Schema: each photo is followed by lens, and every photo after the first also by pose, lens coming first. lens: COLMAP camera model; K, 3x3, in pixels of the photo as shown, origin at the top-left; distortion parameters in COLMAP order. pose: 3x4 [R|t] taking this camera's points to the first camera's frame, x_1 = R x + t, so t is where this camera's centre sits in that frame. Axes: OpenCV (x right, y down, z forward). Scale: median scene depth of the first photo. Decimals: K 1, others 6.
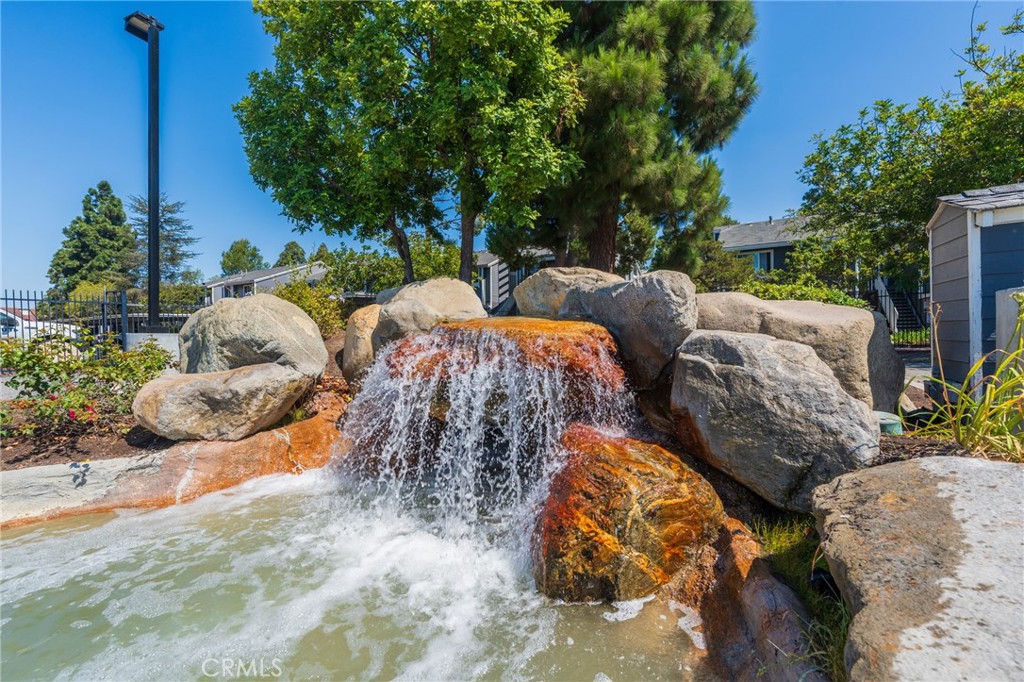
lens RADIAL K [[417.7, 0, 511.1], [0, 417.7, 335.3], [0, 0, 1]] dist [-0.003798, -0.000425]
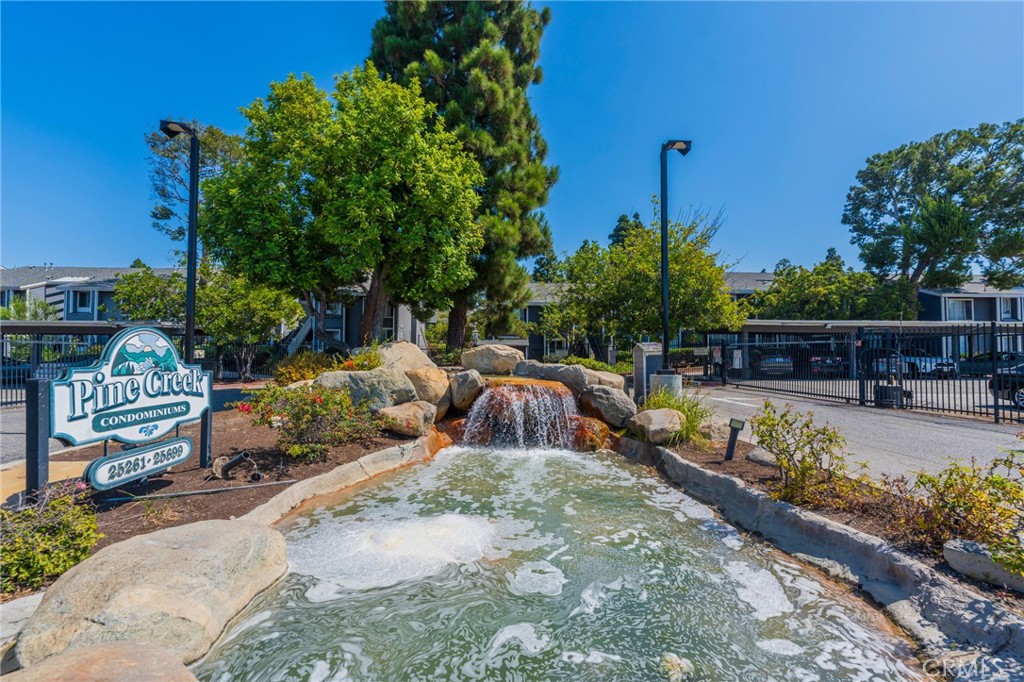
lens RADIAL K [[417.7, 0, 513.6], [0, 417.7, 345.6], [0, 0, 1]] dist [-0.003798, -0.000425]
pose [[0.828236, 0.022847, 0.559913, -0.737834], [-0.004964, 0.999428, -0.033438, -0.079146], [-0.560357, 0.024915, 0.827876, -0.544987]]
